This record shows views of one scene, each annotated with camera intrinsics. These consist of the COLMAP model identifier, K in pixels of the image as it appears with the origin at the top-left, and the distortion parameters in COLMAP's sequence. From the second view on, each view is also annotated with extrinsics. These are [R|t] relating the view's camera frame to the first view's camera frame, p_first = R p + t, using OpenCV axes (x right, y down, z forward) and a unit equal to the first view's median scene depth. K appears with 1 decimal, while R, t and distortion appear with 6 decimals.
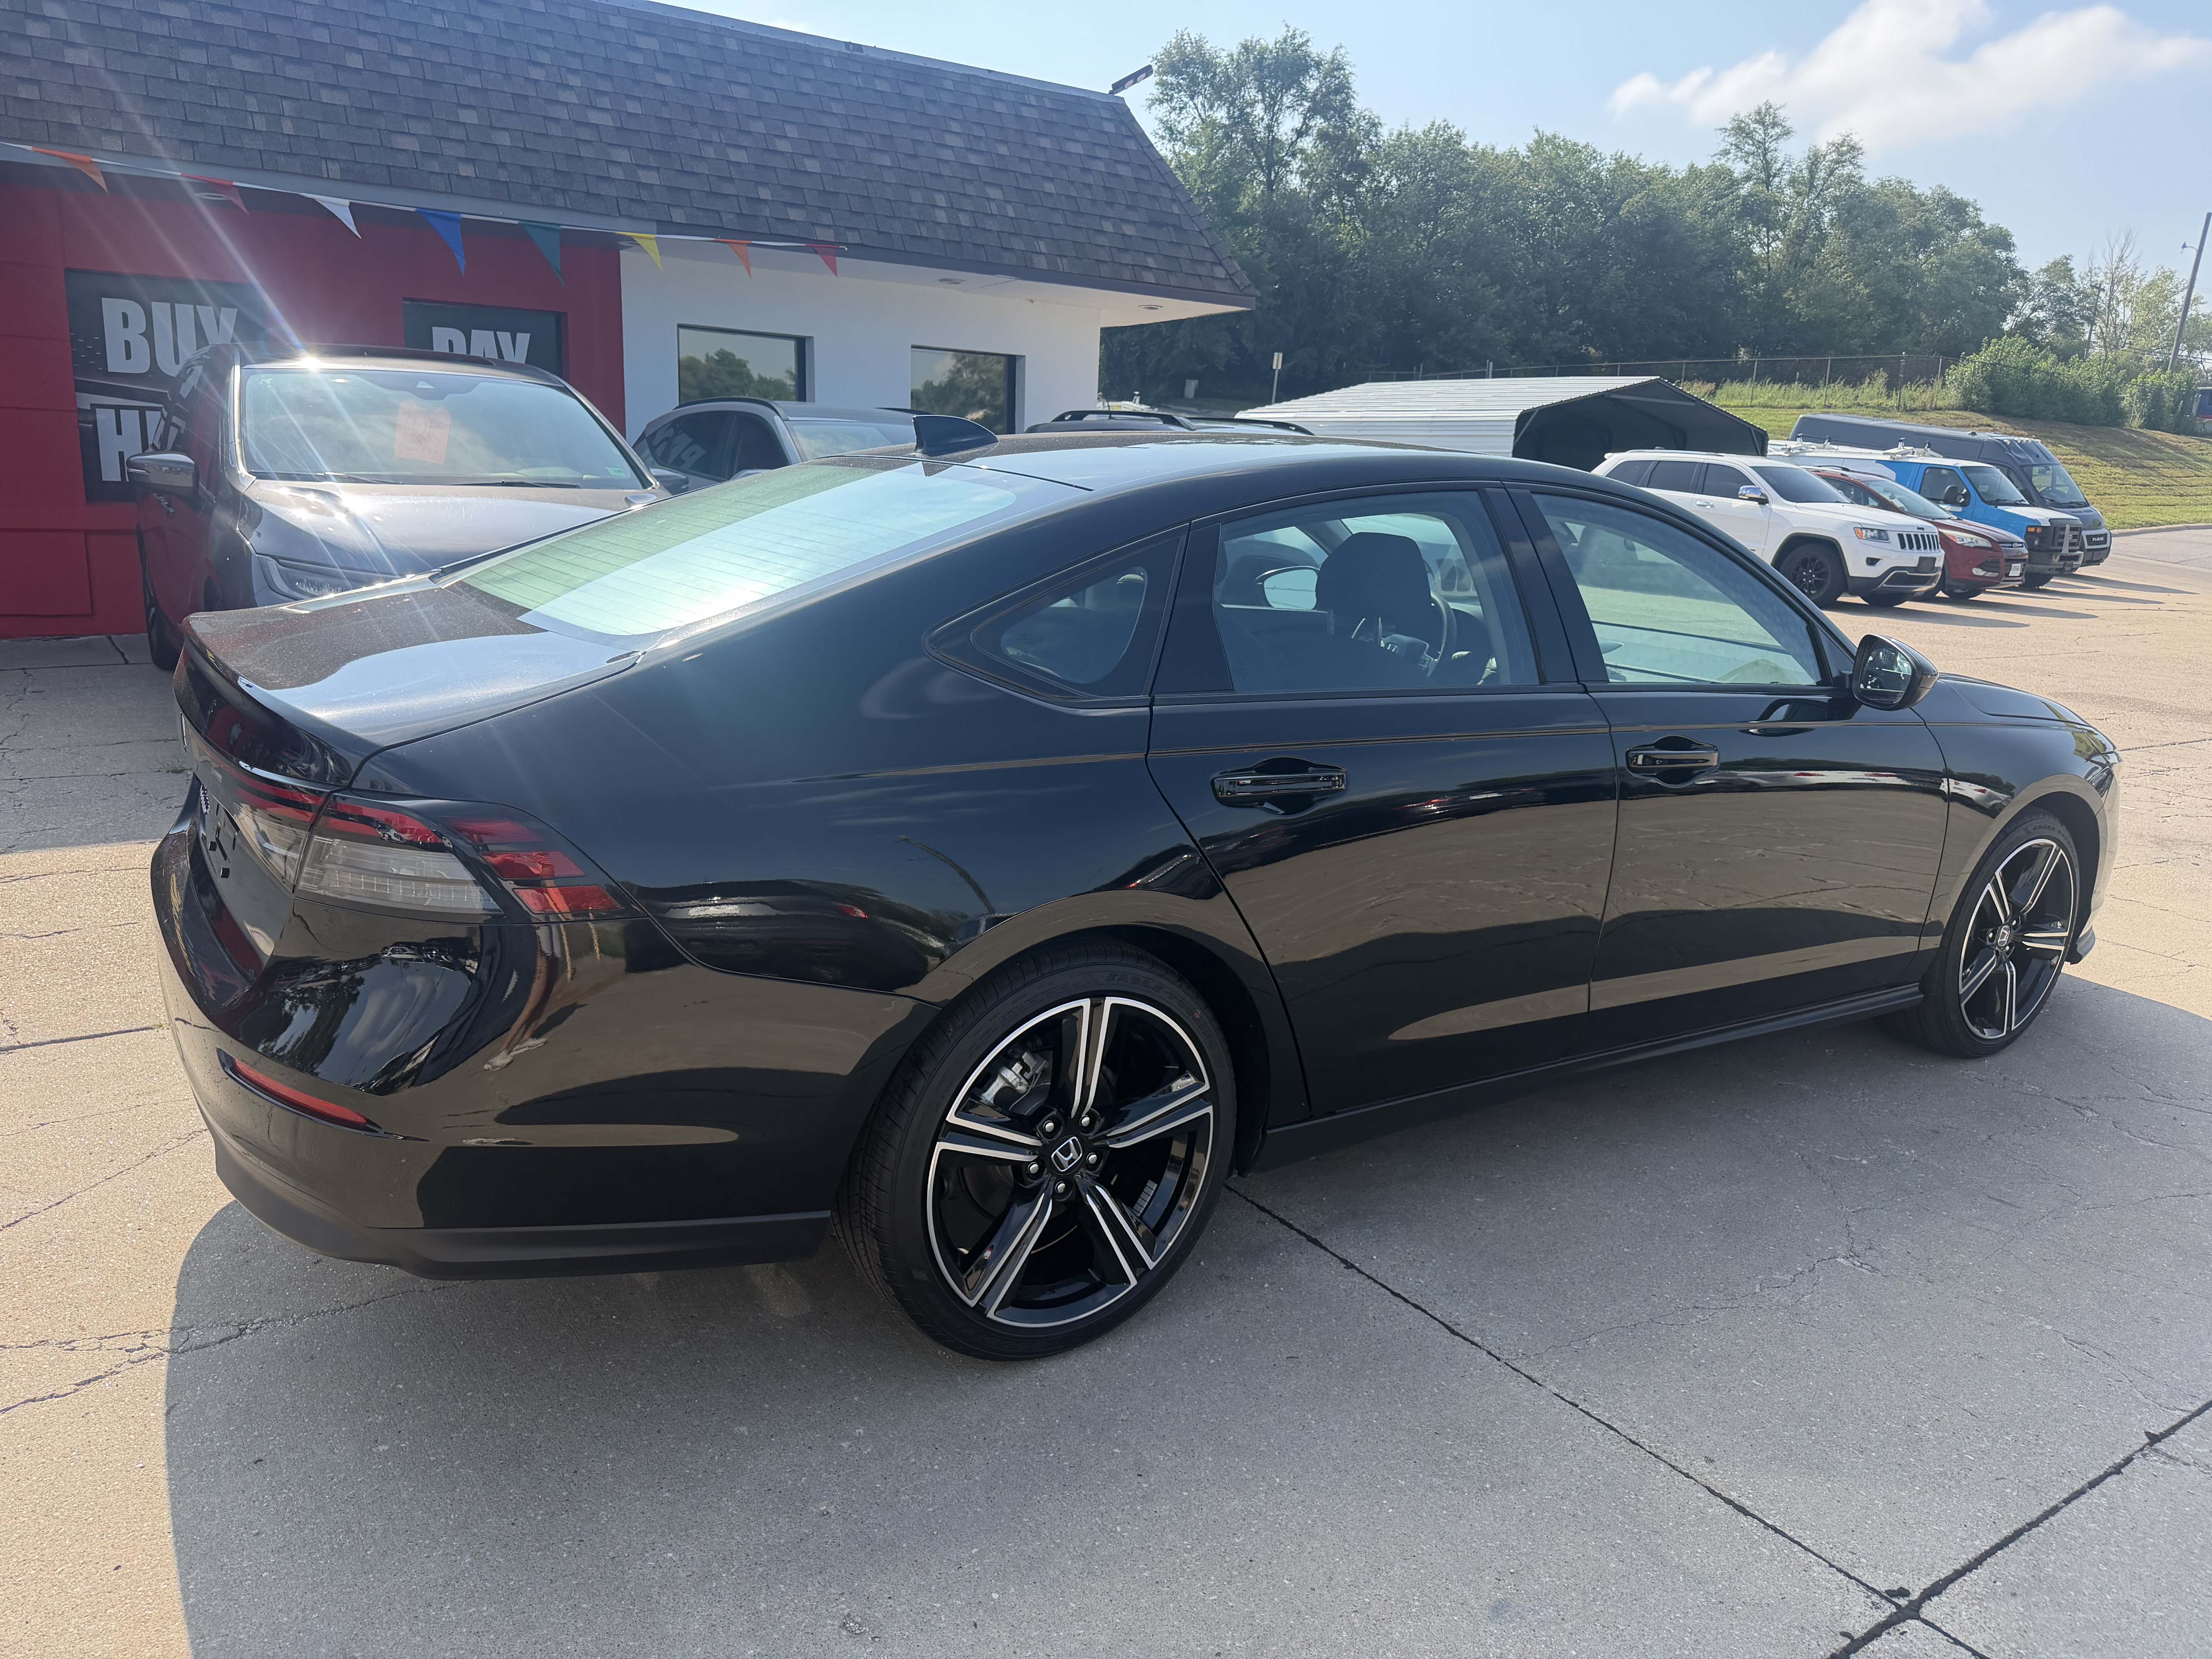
lens RADIAL K [[1558.1, 0, 1097.8], [0, 1558.1, 815.4], [0, 0, 1]] dist [0.016210, -0.022931]
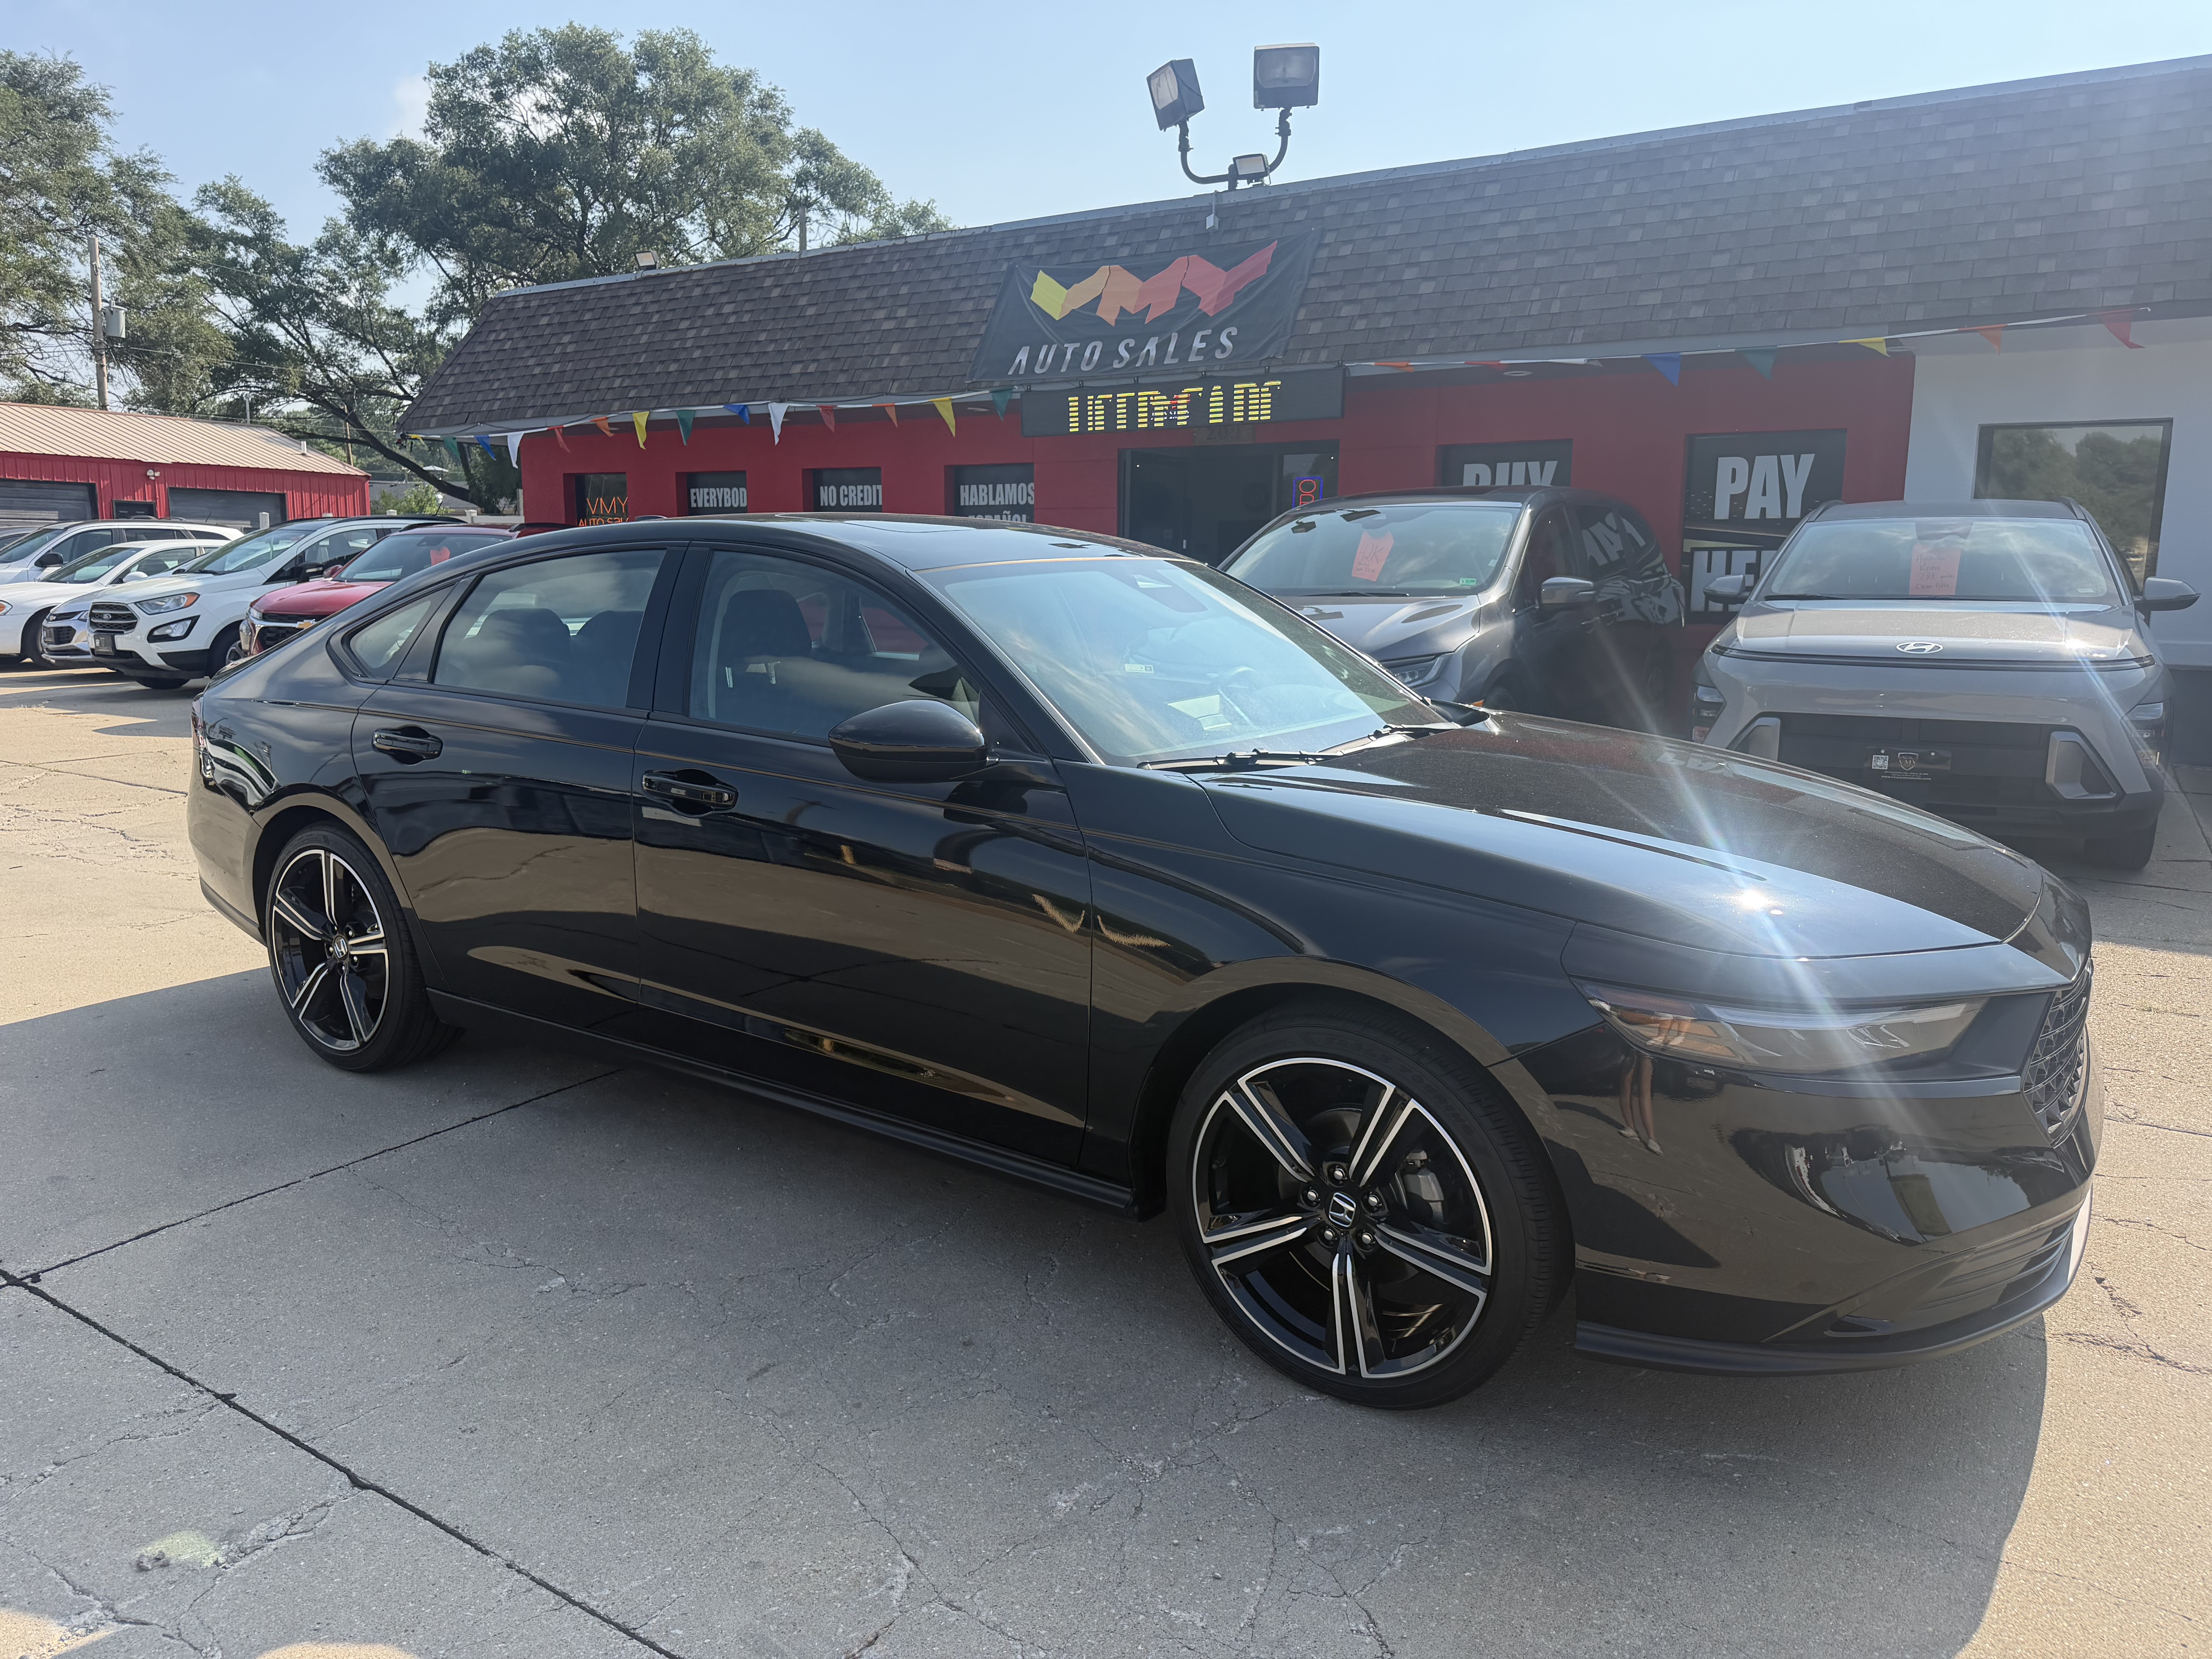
lens RADIAL K [[1546.8, 0, 1106.0], [0, 1546.8, 829.5], [0, 0, 1]] dist [0.043640, -0.057690]
pose [[0.388678, 0.116639, -0.913961, 0.481092], [-0.191049, 0.980599, 0.043896, -0.036829], [0.901349, 0.157549, 0.403421, 0.275801]]
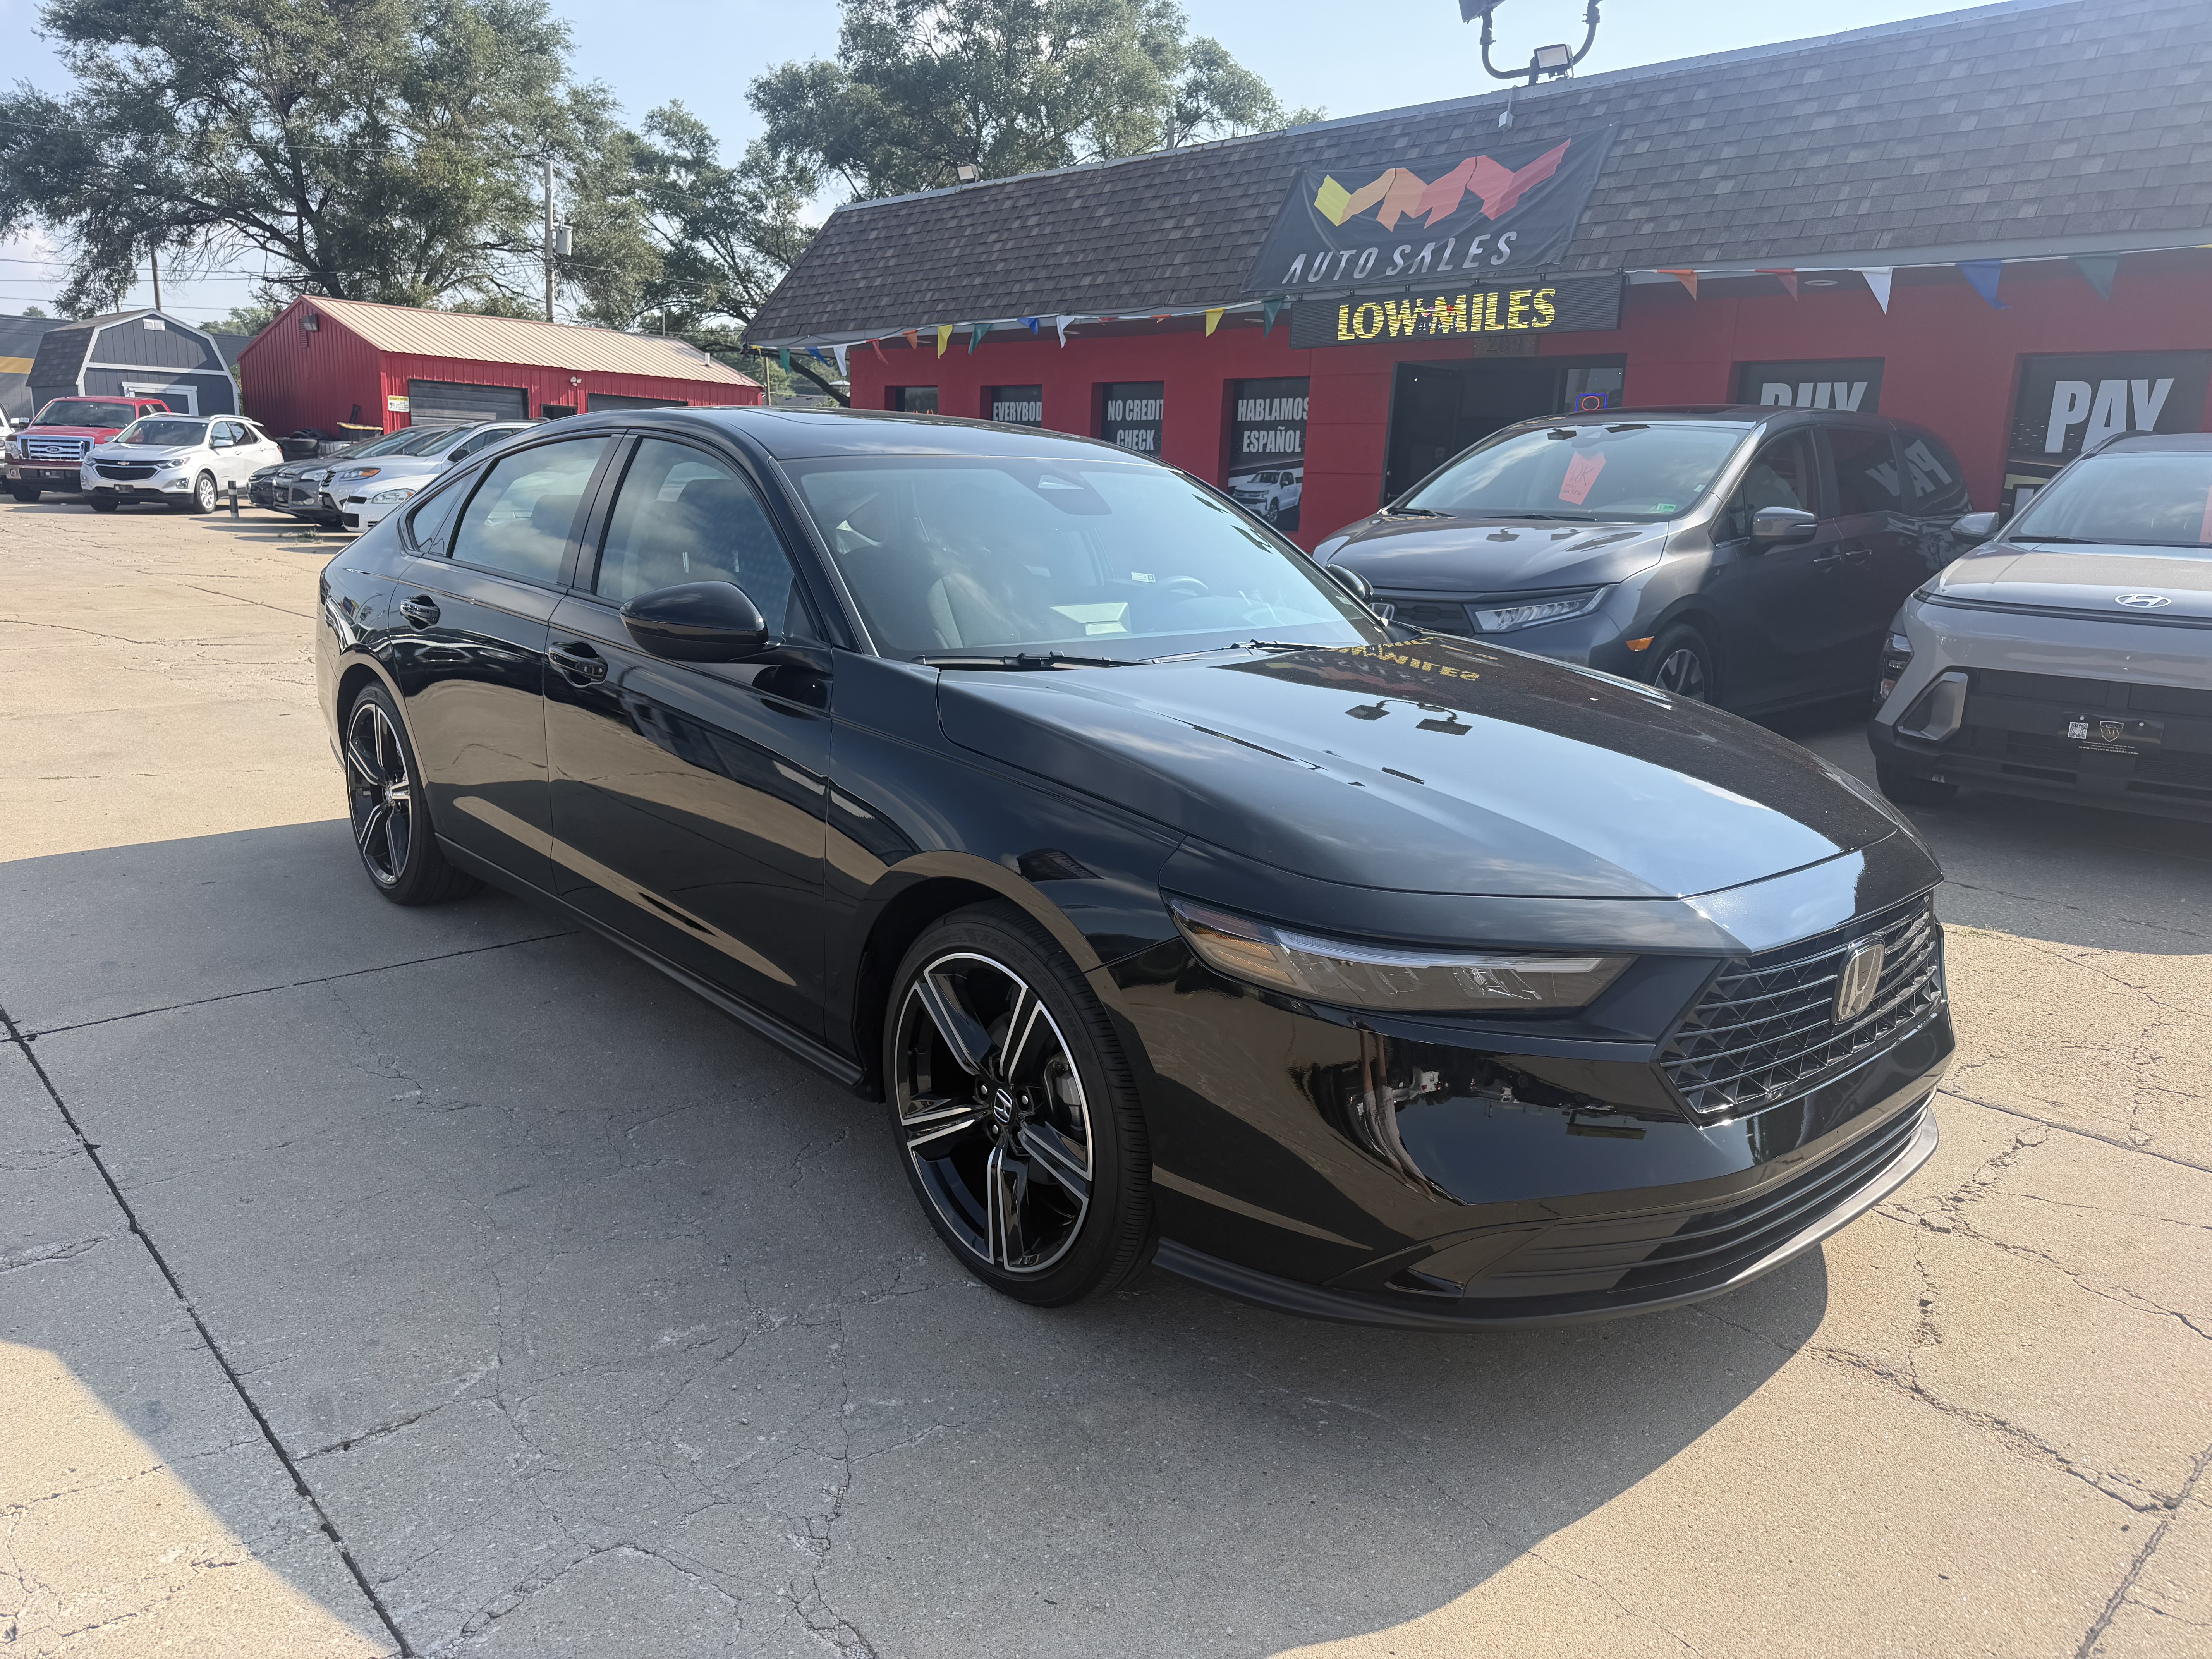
lens RADIAL K [[1556.1, 0, 1098.1], [0, 1556.1, 834.2], [0, 0, 1]] dist [0.014405, -0.020504]
pose [[0.151478, 0.185615, -0.970877, 0.517214], [-0.243138, 0.959030, 0.145415, -0.058009], [0.958091, 0.214030, 0.190402, 0.388674]]
